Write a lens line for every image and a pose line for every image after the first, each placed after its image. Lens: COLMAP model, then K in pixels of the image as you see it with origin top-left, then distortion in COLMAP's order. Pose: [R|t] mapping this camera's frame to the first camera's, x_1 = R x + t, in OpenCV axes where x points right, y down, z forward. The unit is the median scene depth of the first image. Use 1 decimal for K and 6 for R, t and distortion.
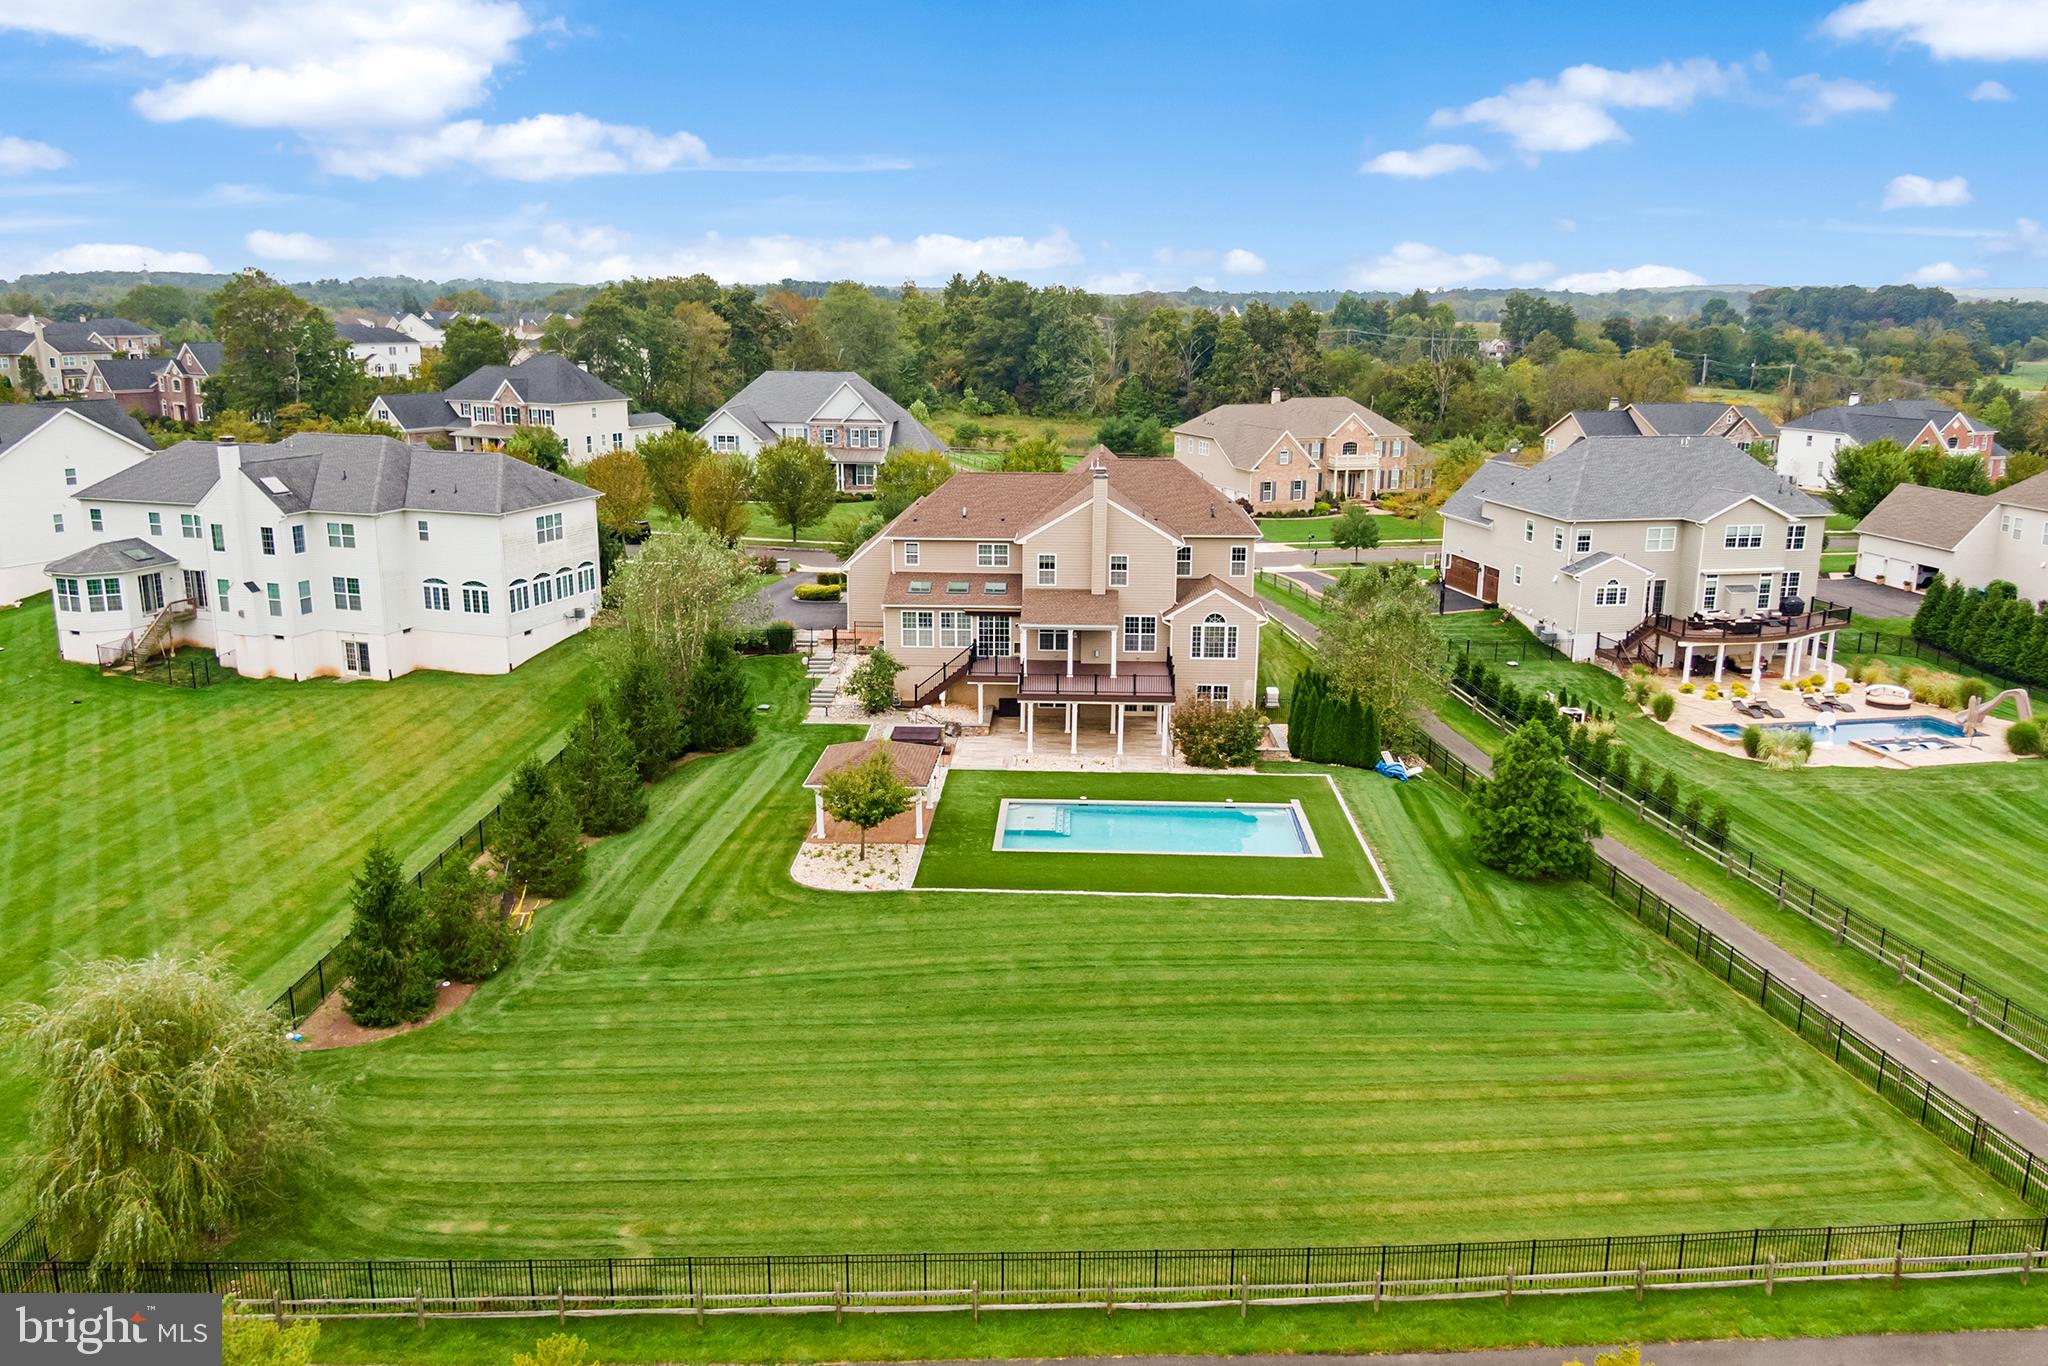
lens RADIAL K [[1481.4, 0, 1024.0], [0, 1481.4, 683.0], [0, 0, 1]] dist [0.035125, -0.077019]
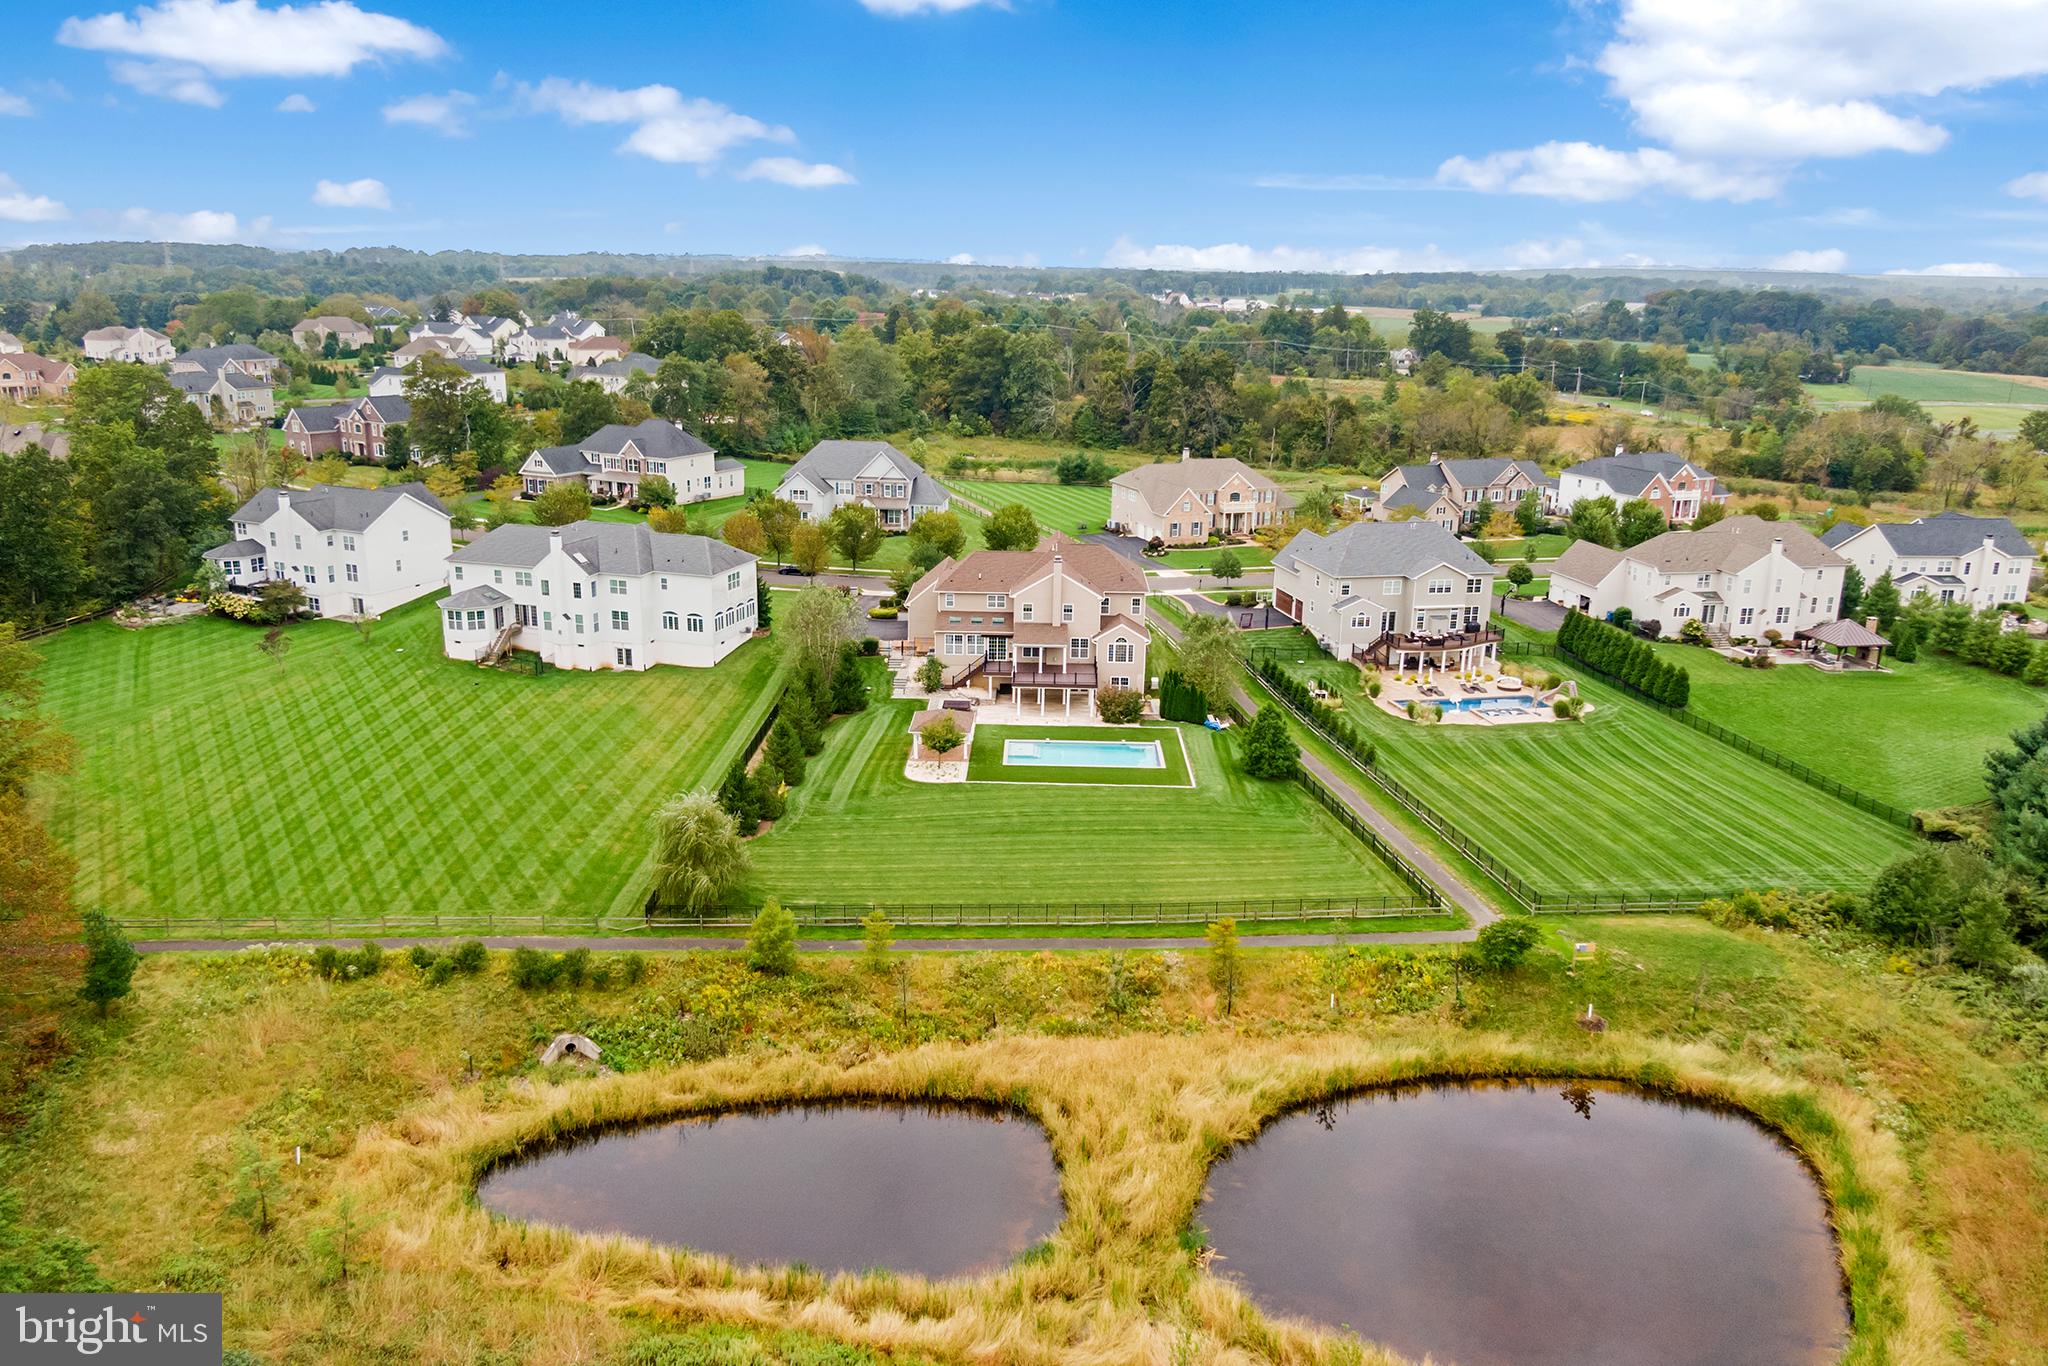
lens RADIAL K [[1444.7, 0, 1022.8], [0, 1444.7, 650.0], [0, 0, 1]] dist [0.029727, -0.068802]
pose [[0.999657, 0.004716, 0.025766, -0.035103], [-0.004951, 0.999946, 0.009093, -0.046762], [-0.025722, -0.009217, 0.999627, -0.743625]]
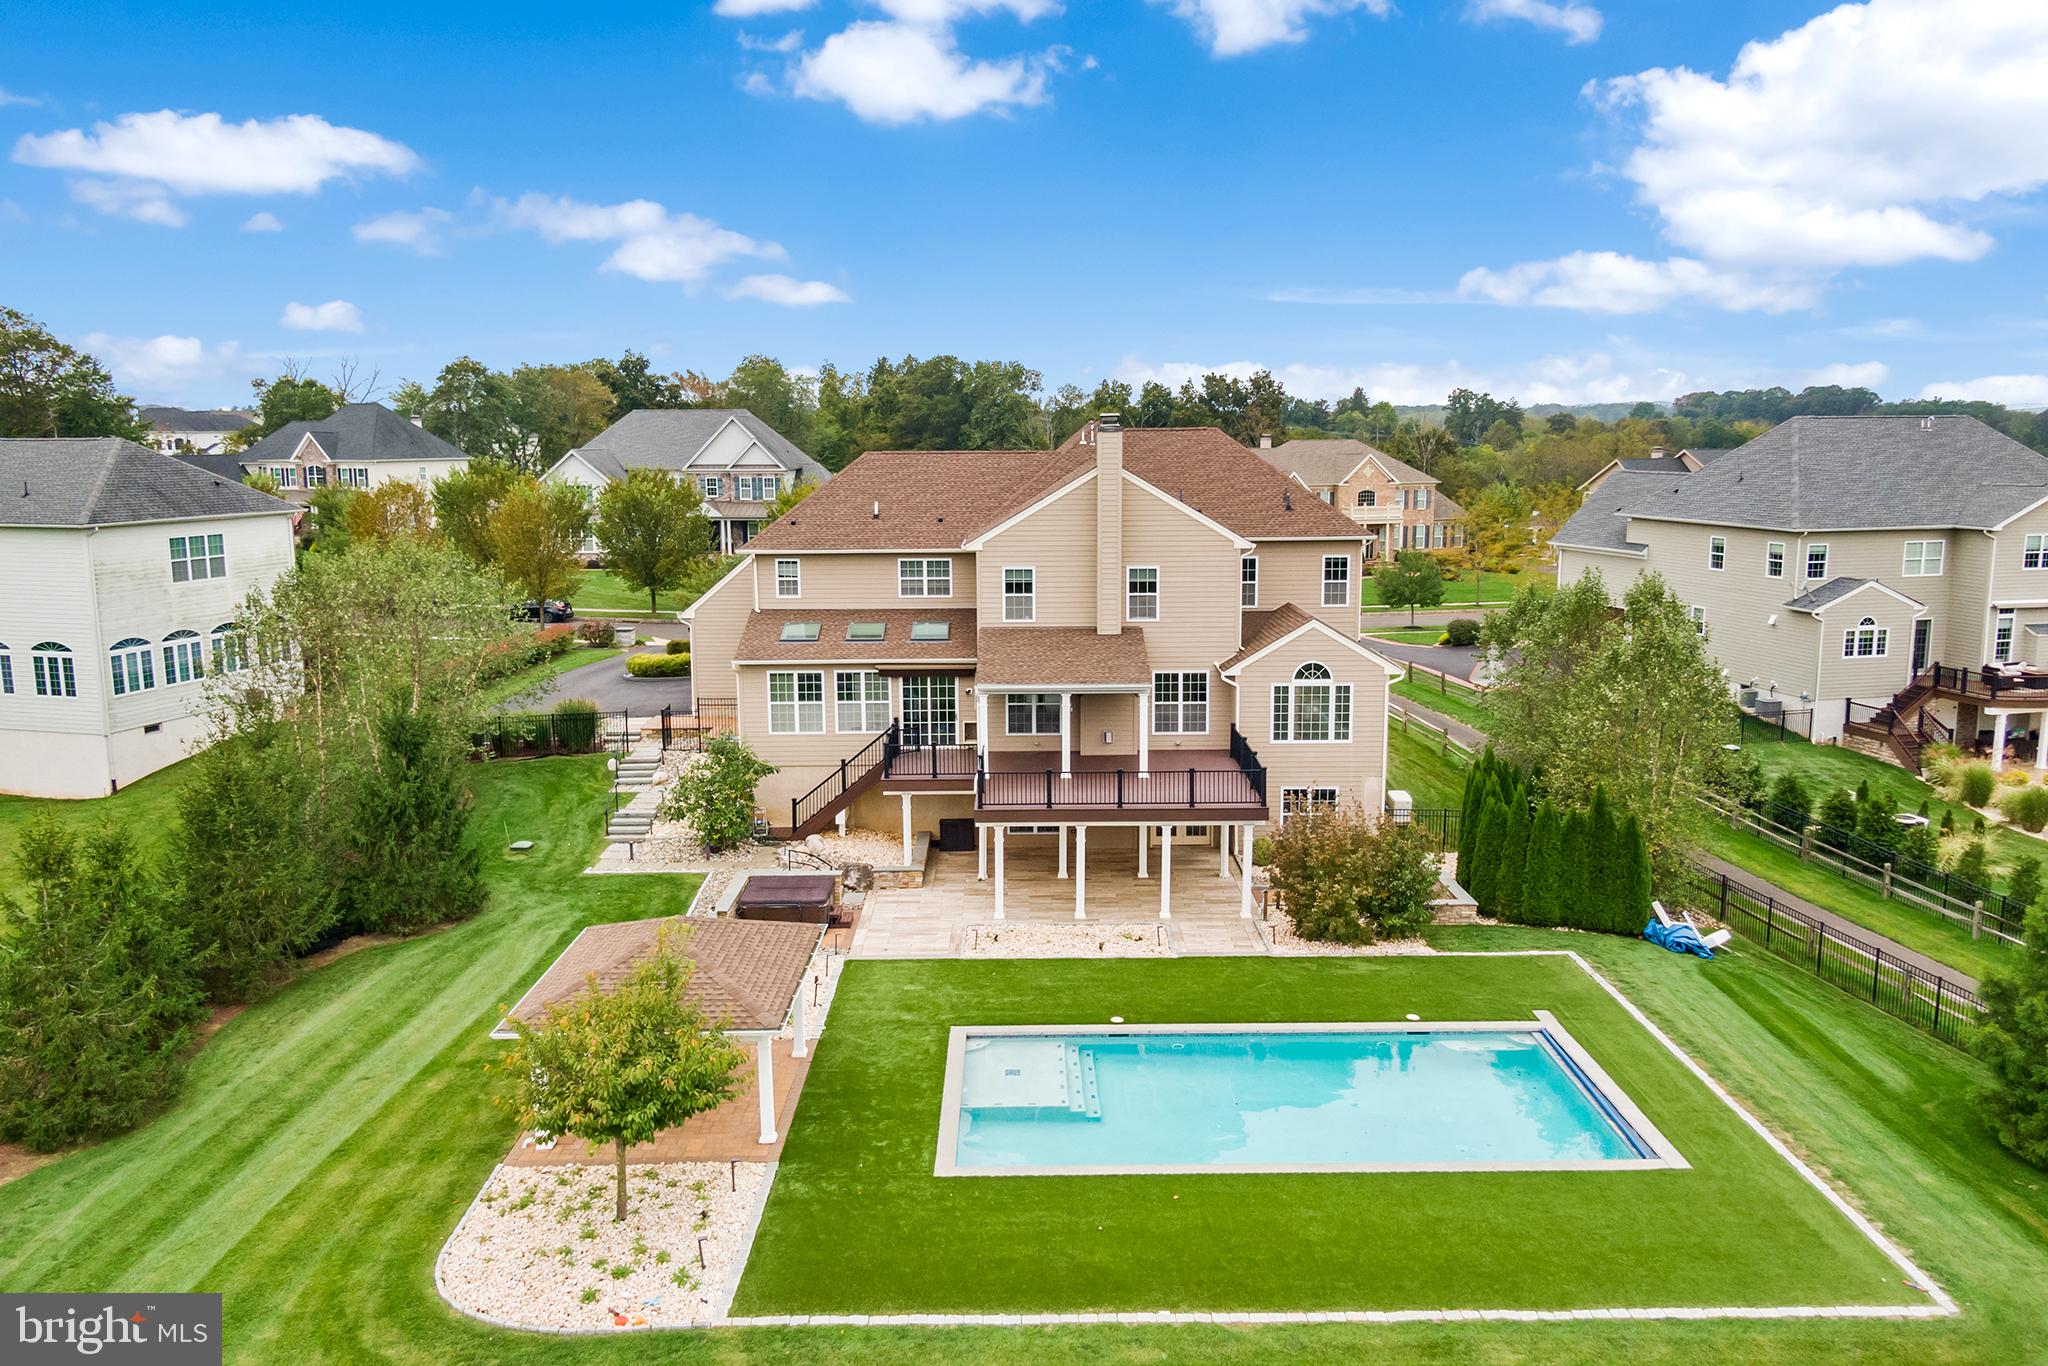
lens RADIAL K [[1472.8, 0, 1024.0], [0, 1472.8, 683.0], [0, 0, 1]] dist [0.004452, -0.002285]
pose [[0.998773, -0.019078, 0.045709, -0.009420], [0.022712, 0.996507, -0.080367, 0.004146], [-0.044016, 0.081306, 0.995717, 0.433533]]
